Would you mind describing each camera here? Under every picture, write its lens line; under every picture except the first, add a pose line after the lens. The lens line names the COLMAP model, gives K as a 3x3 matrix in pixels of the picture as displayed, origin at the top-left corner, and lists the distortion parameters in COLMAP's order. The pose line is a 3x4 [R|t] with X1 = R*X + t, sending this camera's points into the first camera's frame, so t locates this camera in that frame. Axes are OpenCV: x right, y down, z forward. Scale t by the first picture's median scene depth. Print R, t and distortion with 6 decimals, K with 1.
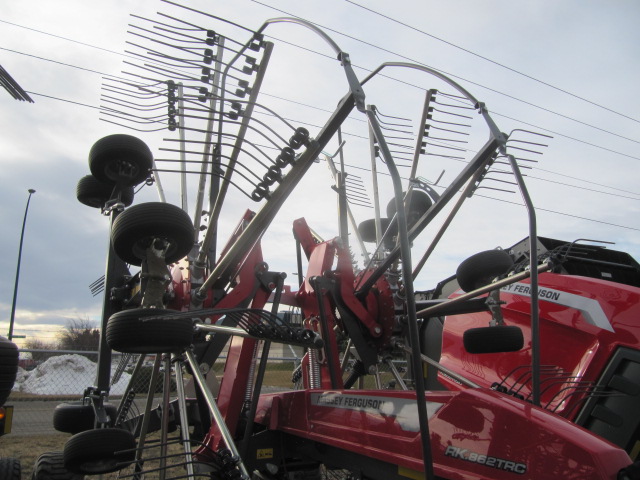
lens RADIAL K [[529.8, 0, 320.0], [0, 529.8, 240.0], [0, 0, 1]] dist [-0.041514, 0.006733]
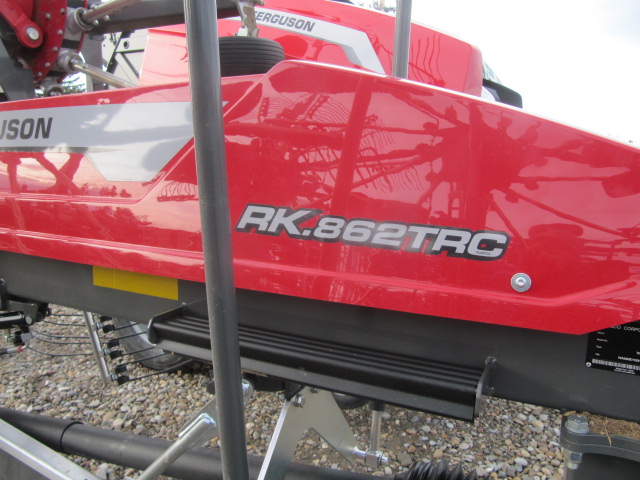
lens RADIAL K [[529.8, 0, 320.0], [0, 529.8, 240.0], [0, 0, 1]] dist [-0.041514, 0.006733]
pose [[0.827871, -0.076346, 0.555699, 0.047727], [-0.134420, 0.934824, 0.328689, 0.179567], [-0.544575, -0.346809, 0.763651, 0.428483]]
